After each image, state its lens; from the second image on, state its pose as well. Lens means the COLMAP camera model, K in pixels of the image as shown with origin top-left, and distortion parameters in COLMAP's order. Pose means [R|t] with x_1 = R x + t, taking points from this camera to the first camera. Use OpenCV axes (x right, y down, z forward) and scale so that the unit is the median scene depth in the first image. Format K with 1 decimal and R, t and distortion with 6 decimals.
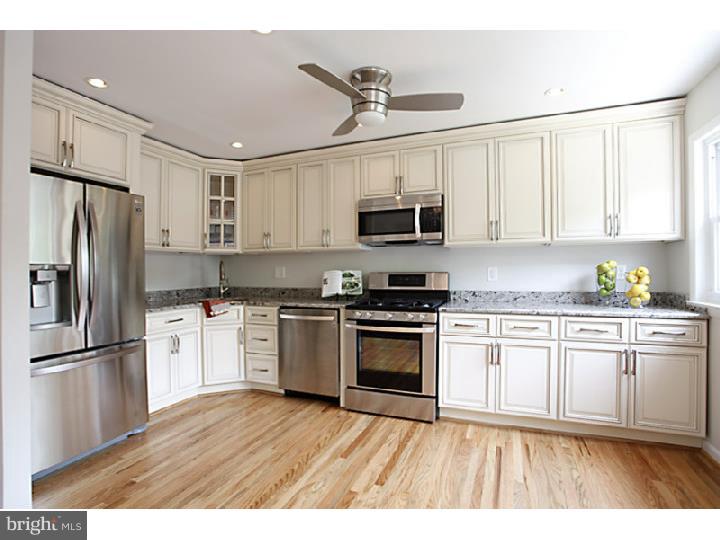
lens RADIAL K [[350.2, 0, 362.6], [0, 350.2, 267.7], [0, 0, 1]] dist [-0.033903, 0.001037]
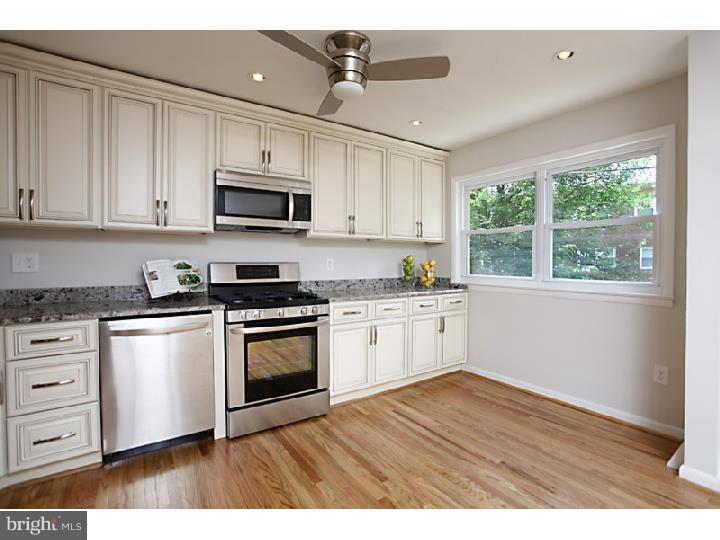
lens RADIAL K [[350.2, 0, 362.6], [0, 350.2, 267.7], [0, 0, 1]] dist [-0.033903, 0.001037]
pose [[0.574138, -0.007183, 0.818727, -0.464264], [-0.013322, 0.999747, 0.018113, 0.006738], [-0.818650, -0.021306, 0.573897, 0.299634]]
